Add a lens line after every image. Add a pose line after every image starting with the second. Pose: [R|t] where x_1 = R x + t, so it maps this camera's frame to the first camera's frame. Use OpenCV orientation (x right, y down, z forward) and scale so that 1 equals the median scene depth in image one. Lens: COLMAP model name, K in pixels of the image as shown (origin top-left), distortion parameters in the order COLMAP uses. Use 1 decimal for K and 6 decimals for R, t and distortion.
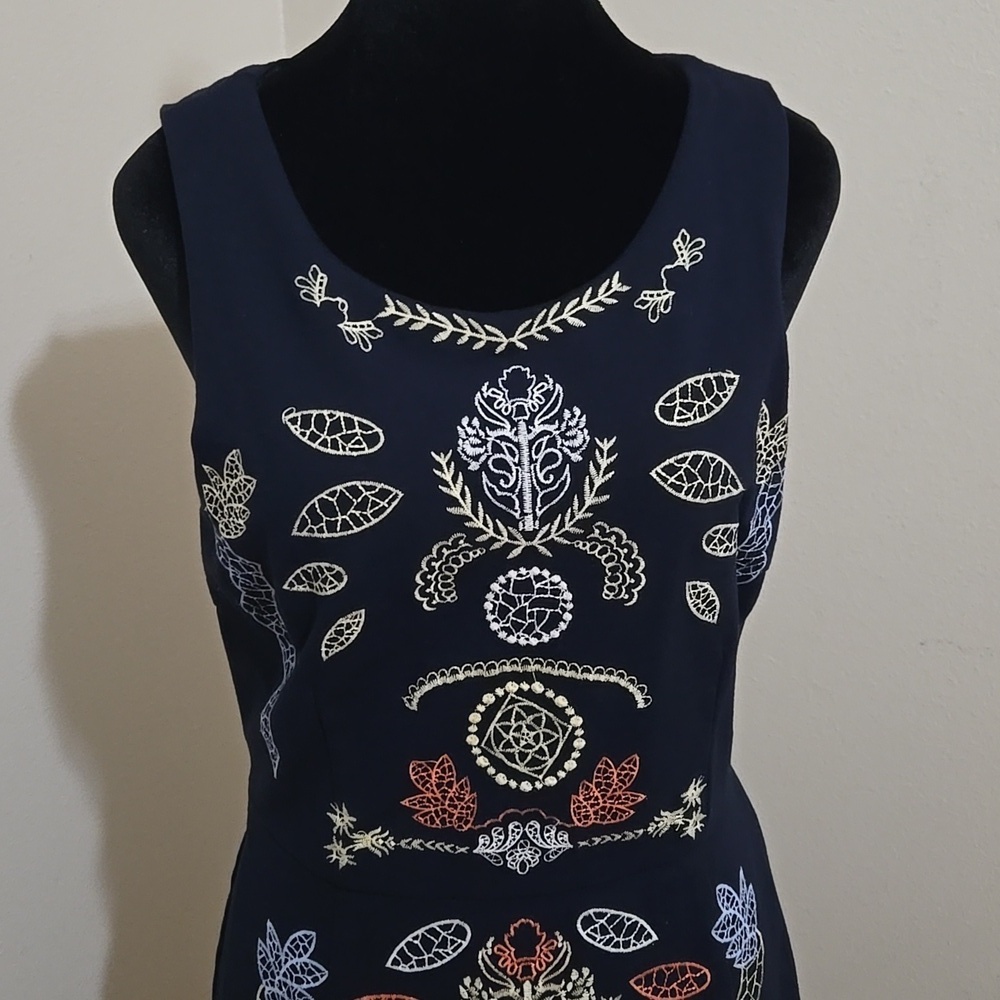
lens RADIAL K [[464.0, 0, 500.0], [0, 464.0, 500.0], [0, 0, 1]] dist [0.004615, 0.000318]
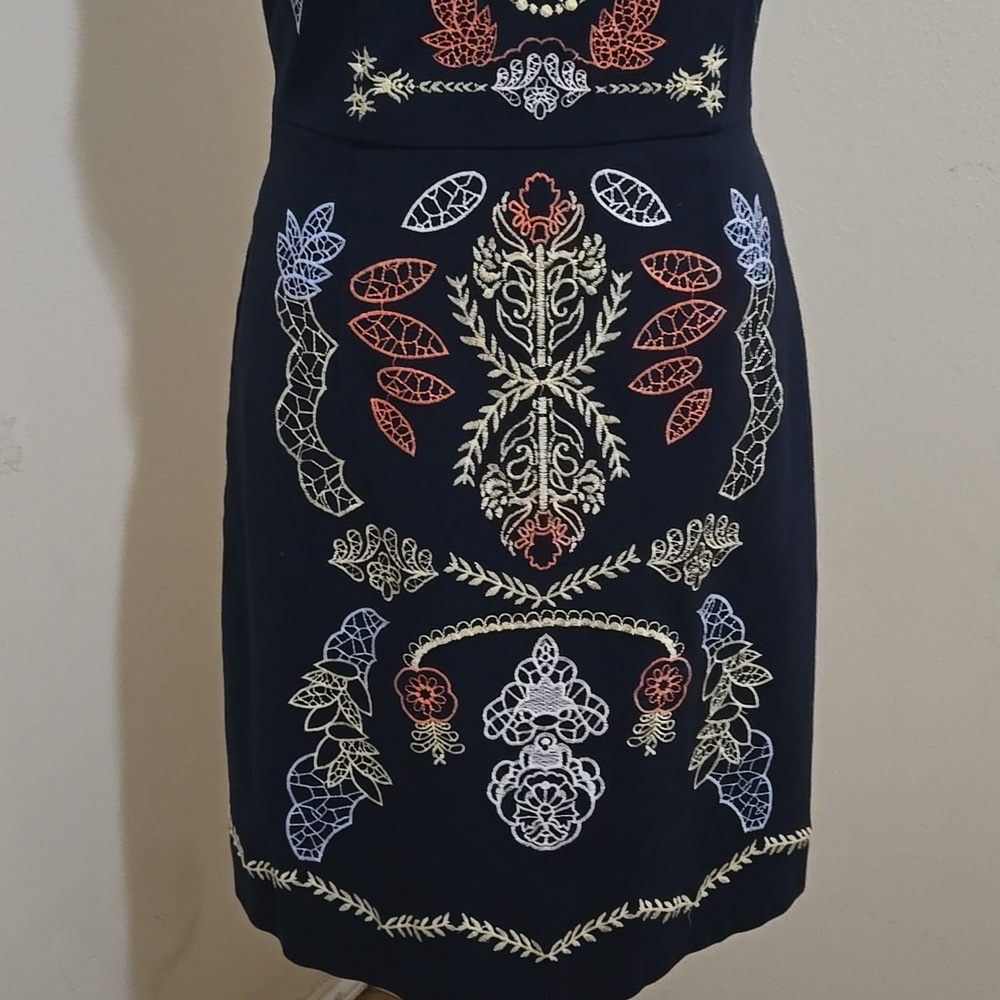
lens RADIAL K [[464.0, 0, 500.0], [0, 464.0, 500.0], [0, 0, 1]] dist [0.004615, 0.000318]
pose [[0.999296, 0.032291, -0.019099, 0.008564], [-0.032063, 0.999412, 0.012142, 1.581131], [0.019480, -0.011521, 0.999744, -0.019975]]
